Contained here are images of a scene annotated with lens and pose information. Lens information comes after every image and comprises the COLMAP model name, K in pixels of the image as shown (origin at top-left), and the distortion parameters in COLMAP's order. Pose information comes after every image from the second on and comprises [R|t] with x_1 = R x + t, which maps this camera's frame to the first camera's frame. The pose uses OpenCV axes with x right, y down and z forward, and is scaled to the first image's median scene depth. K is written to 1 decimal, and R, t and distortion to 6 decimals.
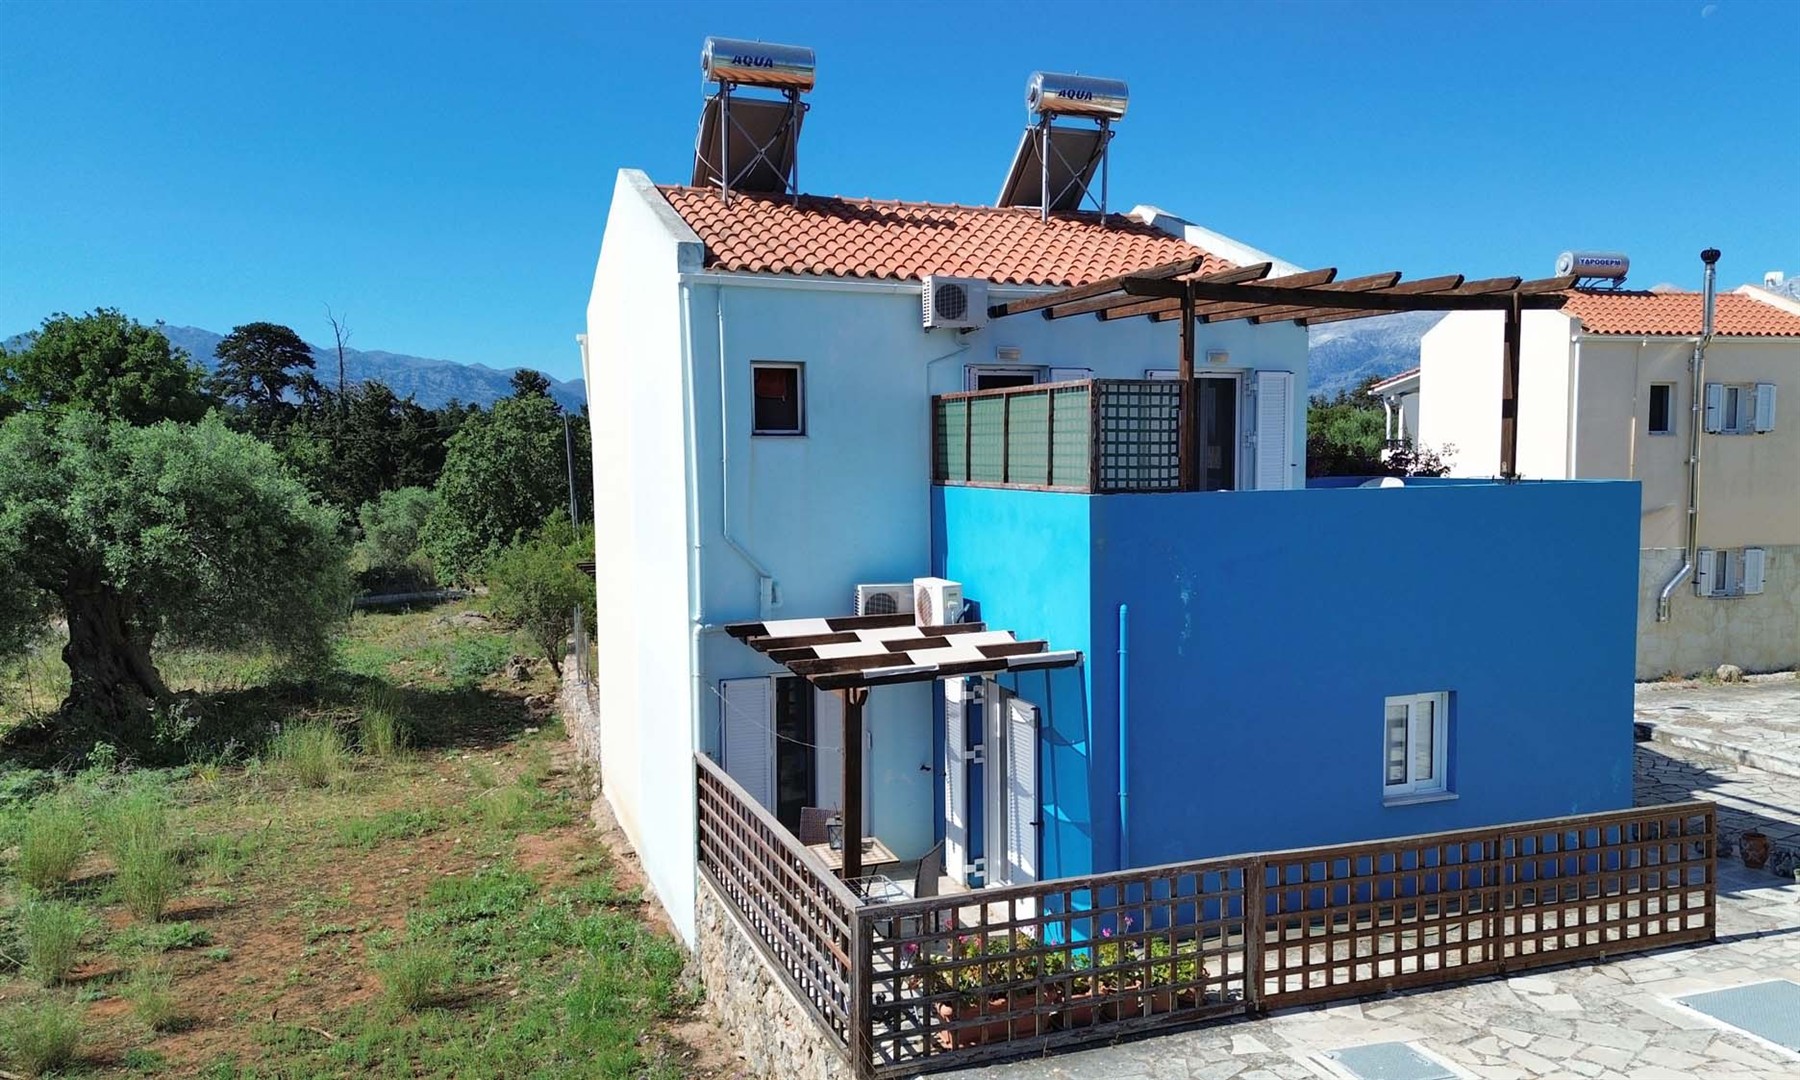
lens RADIAL K [[1307.8, 0, 904.0], [0, 1307.8, 551.2], [0, 0, 1]] dist [0.045725, -0.013319]
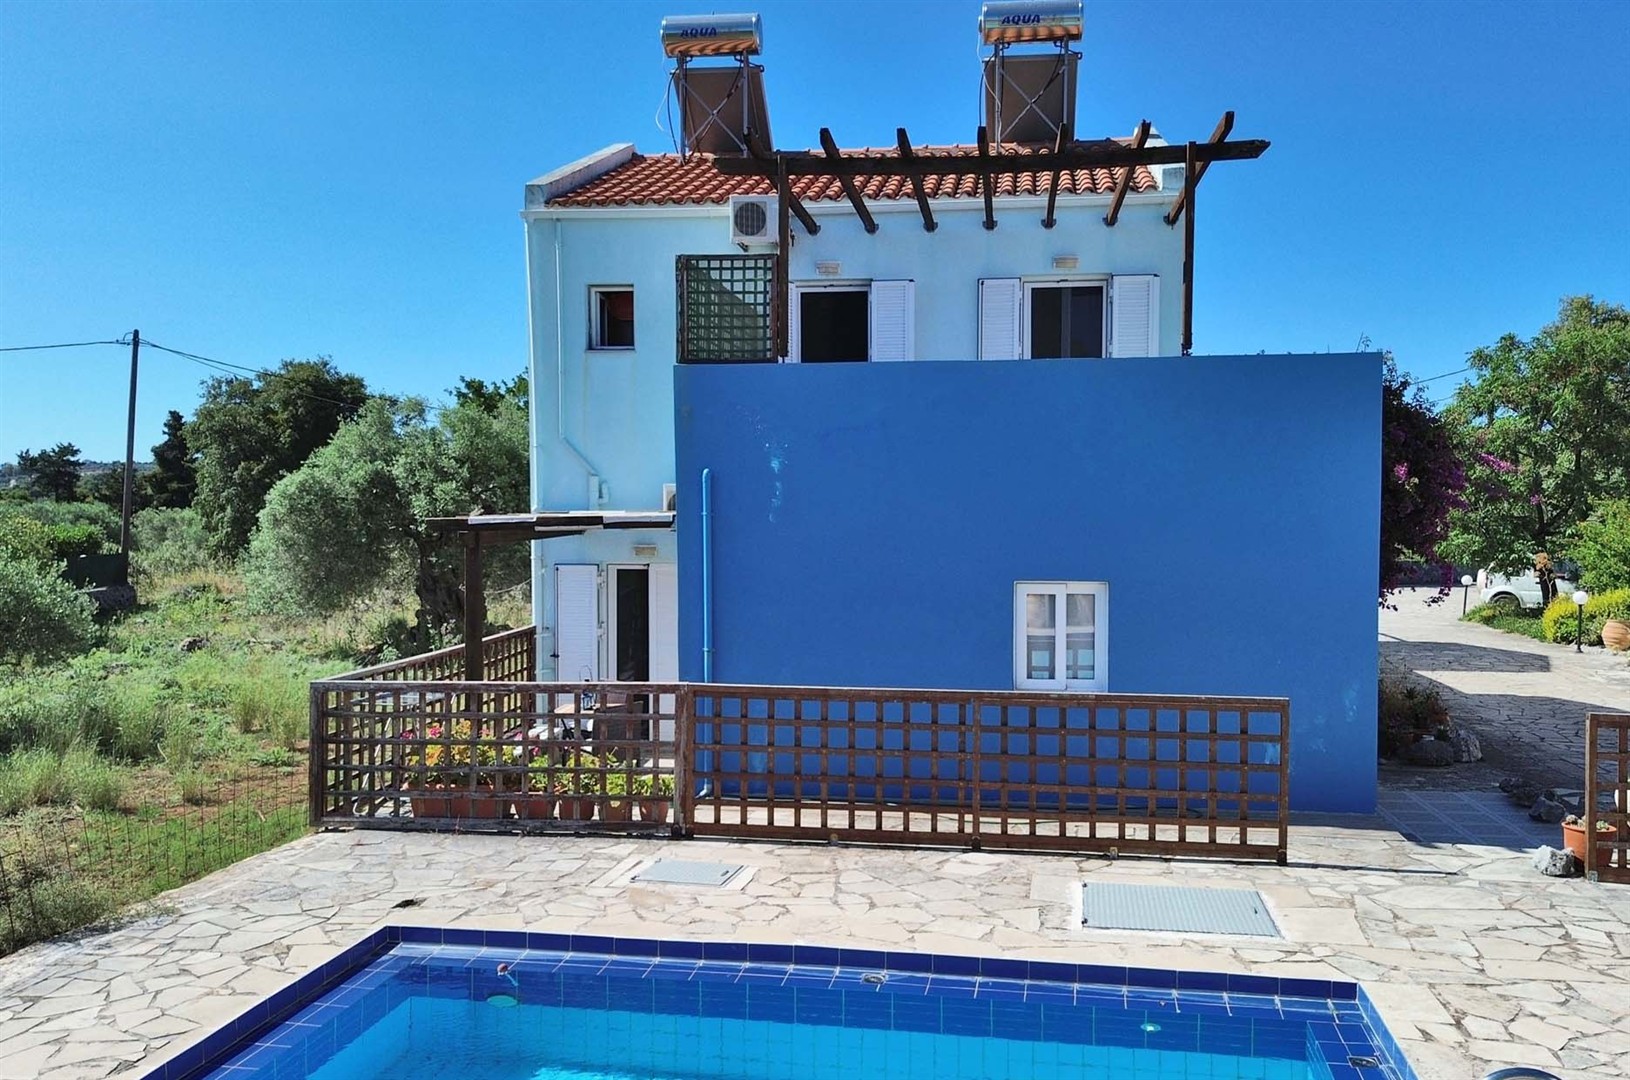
lens RADIAL K [[1313.6, 0, 842.0], [0, 1313.6, 557.1], [0, 0, 1]] dist [0.037889, -0.018402]
pose [[0.890100, 0.030753, -0.454727, 0.733899], [-0.044148, 0.998847, -0.018865, 0.124743], [0.453623, 0.036867, 0.890431, 0.109032]]
